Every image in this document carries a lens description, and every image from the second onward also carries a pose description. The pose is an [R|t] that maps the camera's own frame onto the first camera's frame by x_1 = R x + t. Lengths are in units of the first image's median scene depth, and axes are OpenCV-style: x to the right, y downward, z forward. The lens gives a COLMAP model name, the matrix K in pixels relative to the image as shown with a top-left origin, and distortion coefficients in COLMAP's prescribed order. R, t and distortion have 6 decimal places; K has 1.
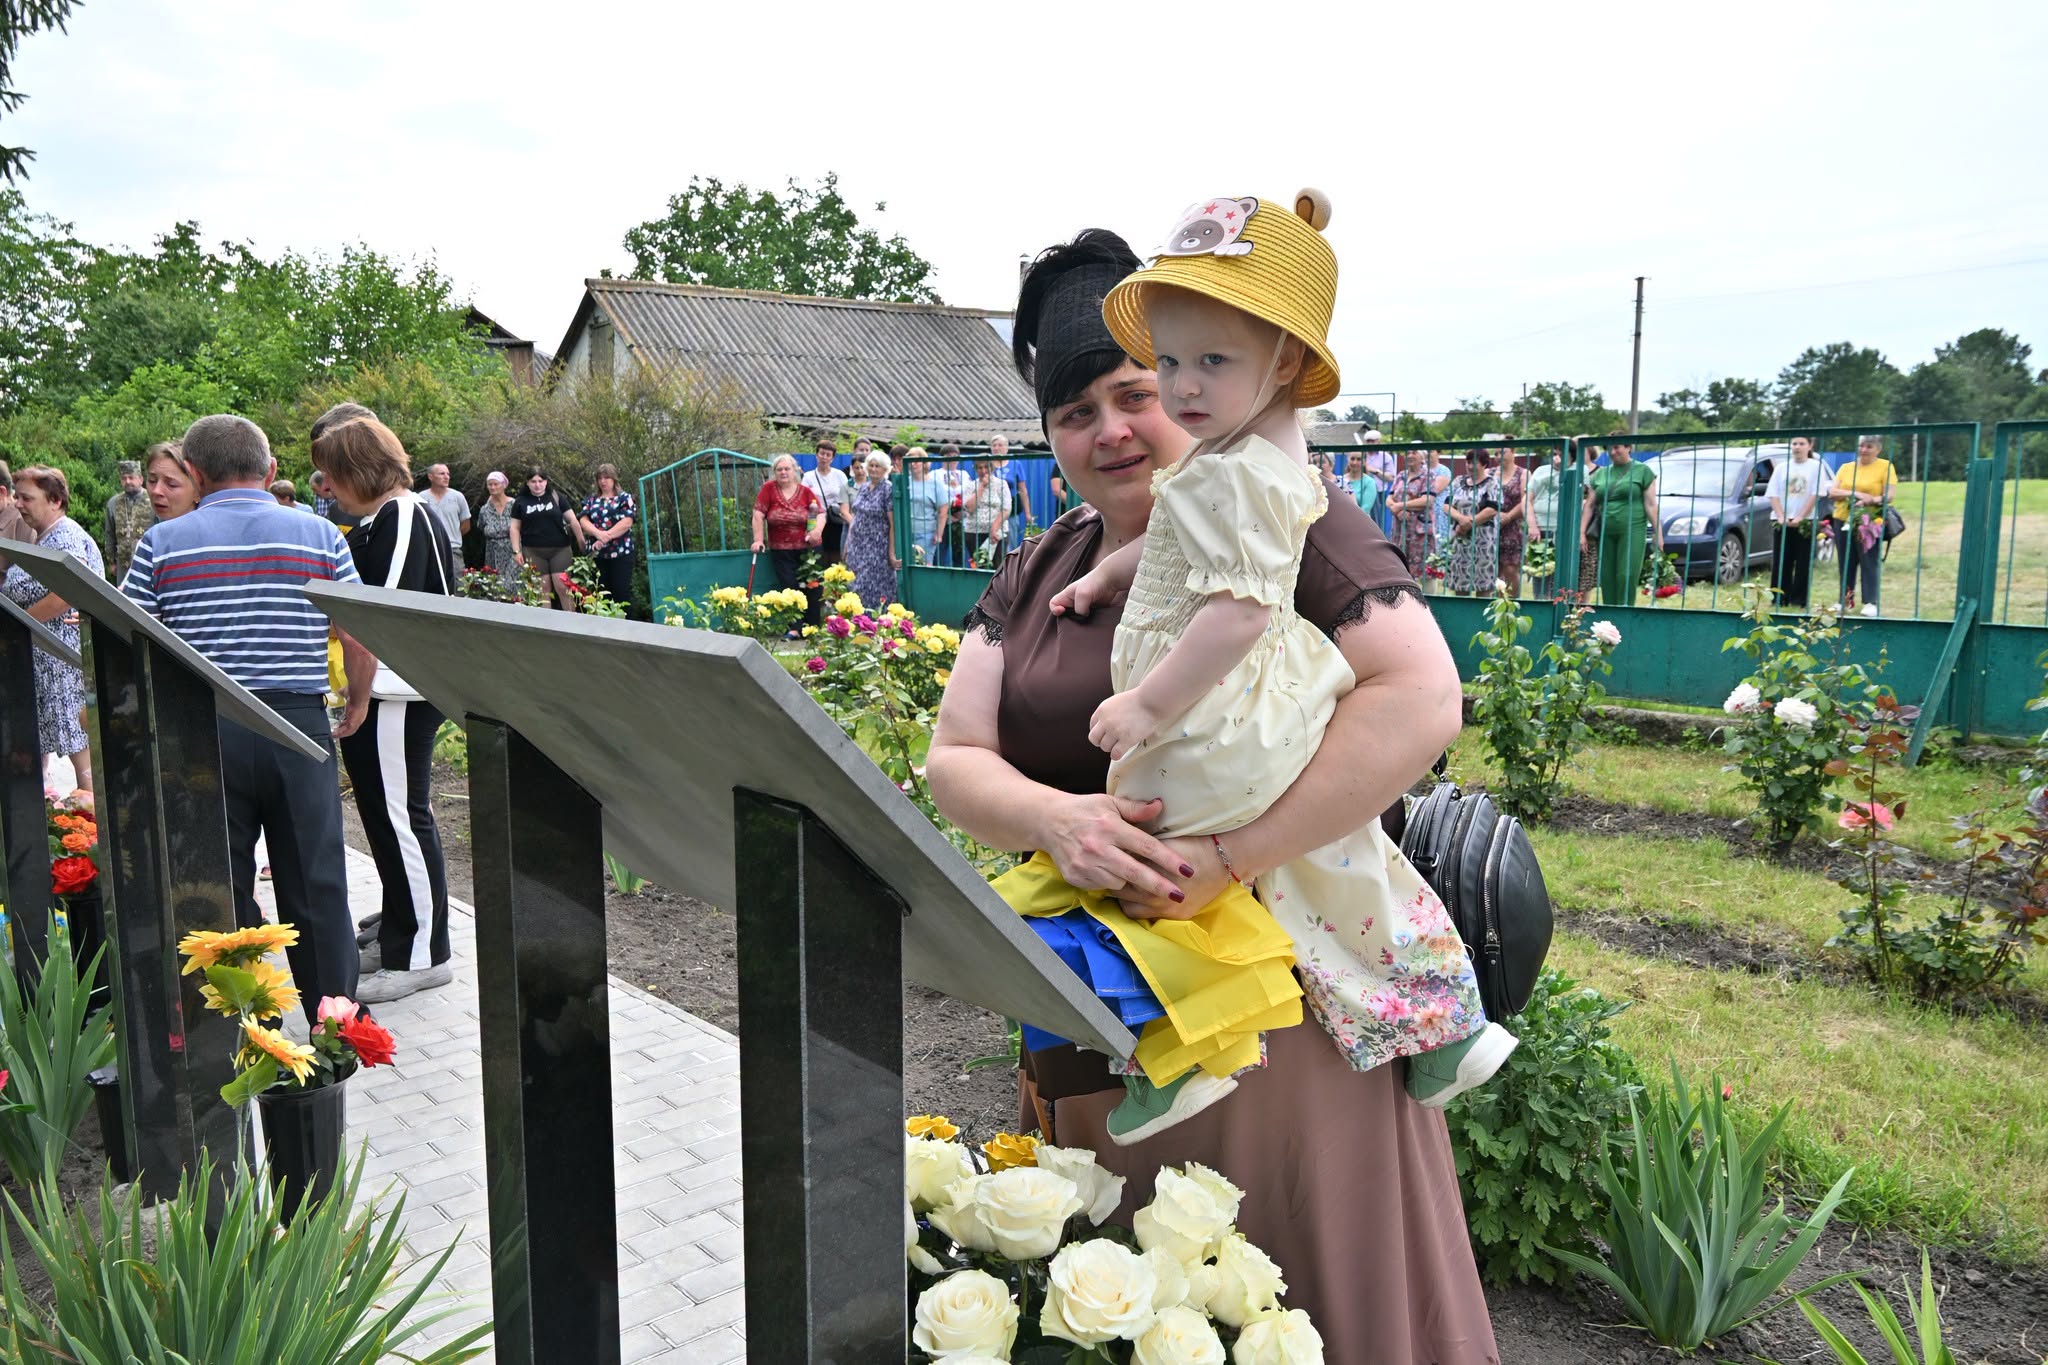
lens RADIAL K [[1514.2, 0, 1009.0], [0, 1514.2, 698.0], [0, 0, 1]] dist [0.019232, -0.034169]
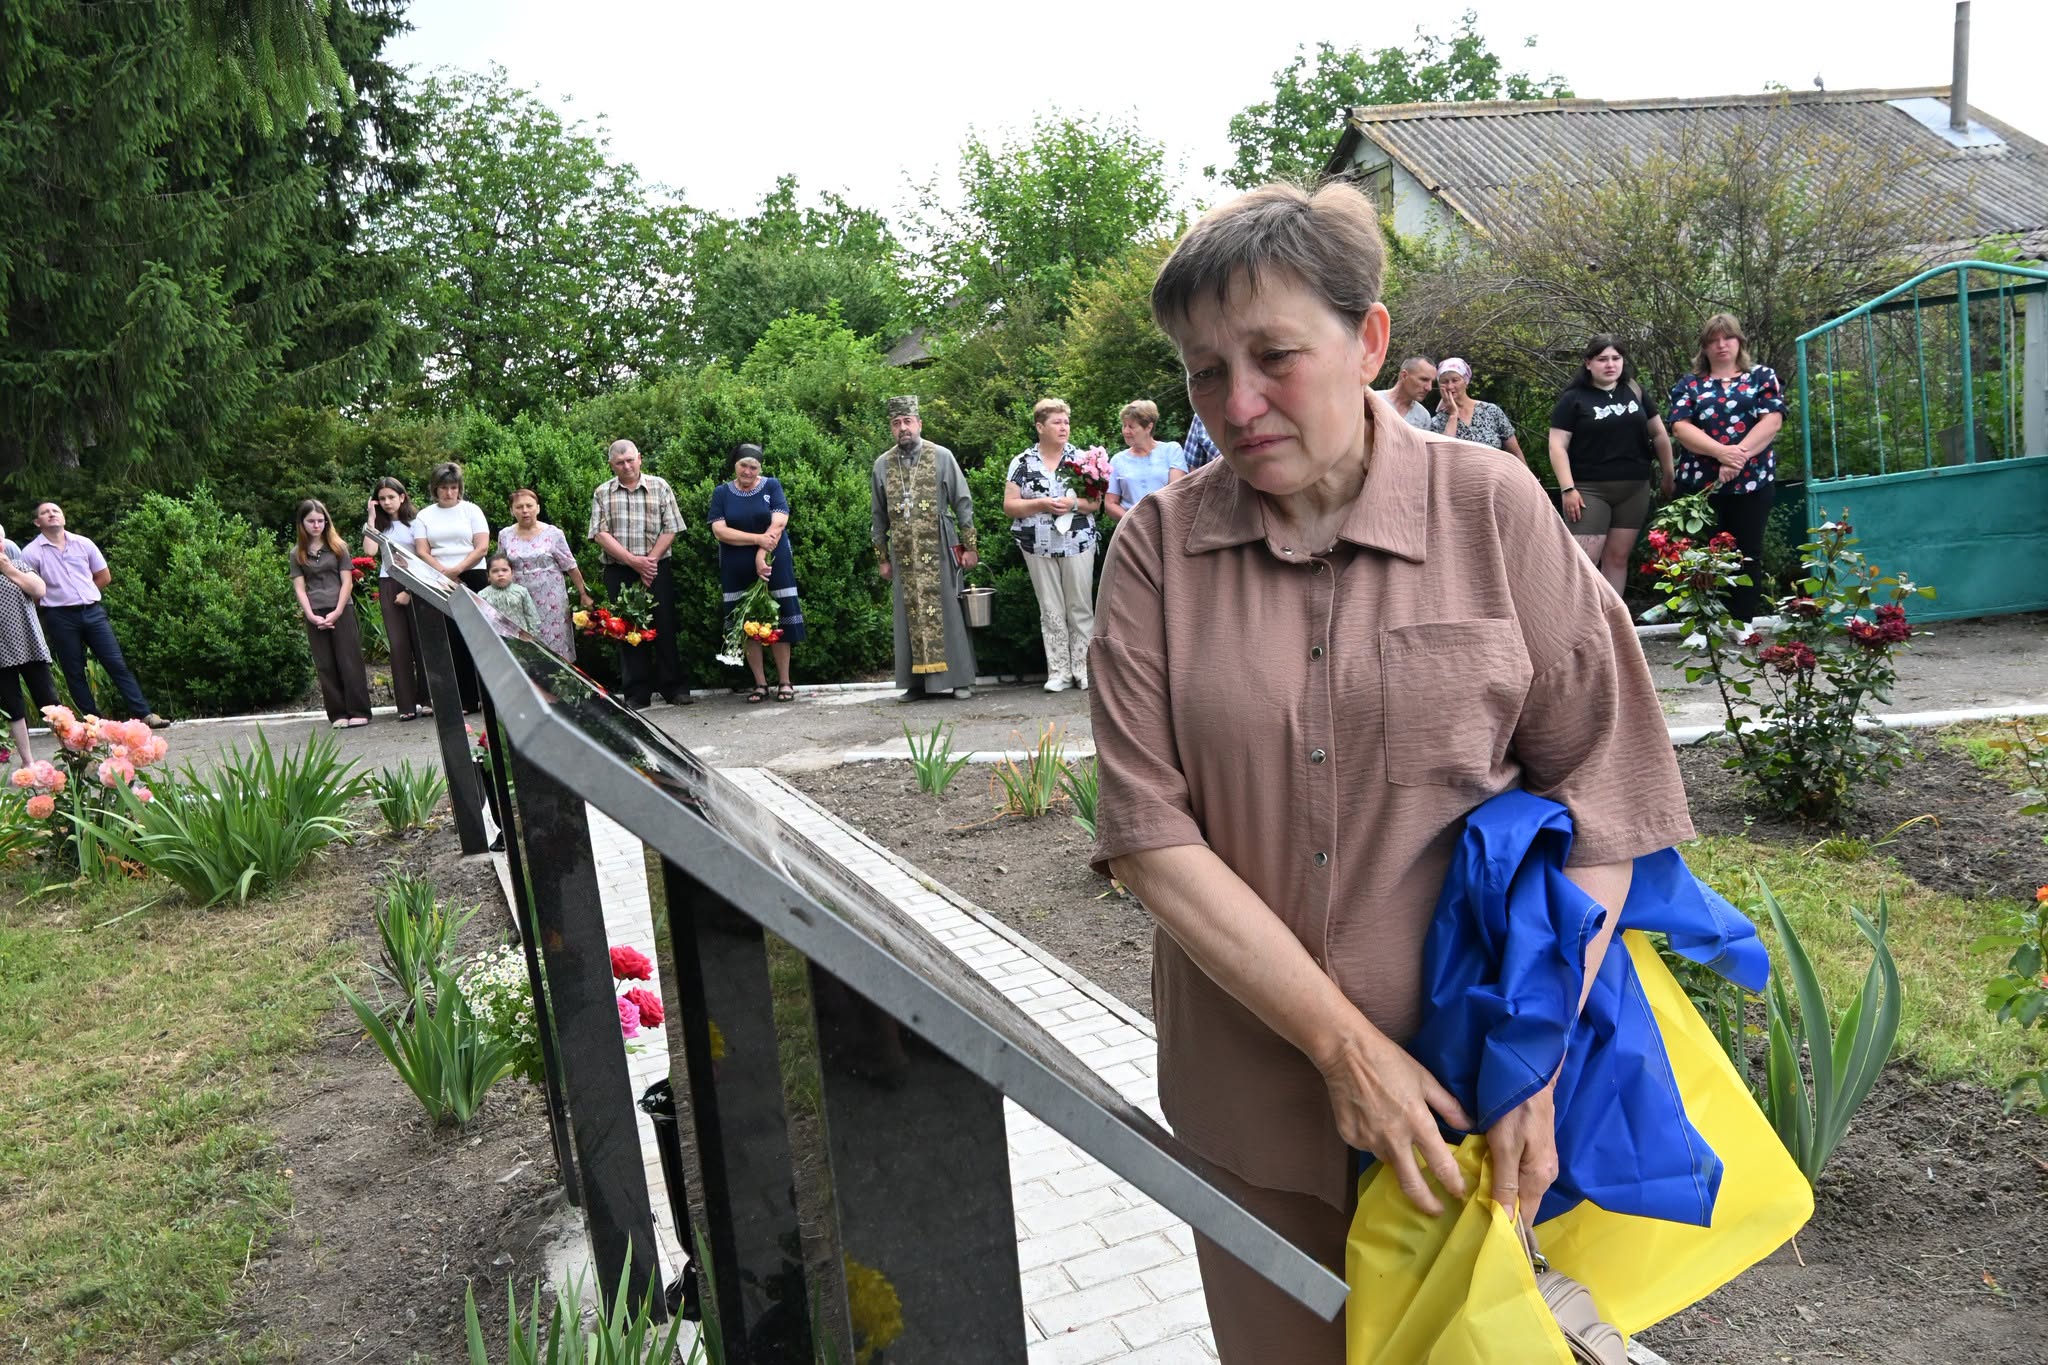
lens RADIAL K [[1514.2, 0, 1007.8], [0, 1514.2, 691.2], [0, 0, 1]] dist [0.019232, -0.034169]
pose [[0.942680, -0.031841, -0.332176, -0.113837], [0.046177, 0.998307, 0.035353, -0.018757], [0.330489, -0.048666, 0.942554, 0.143965]]
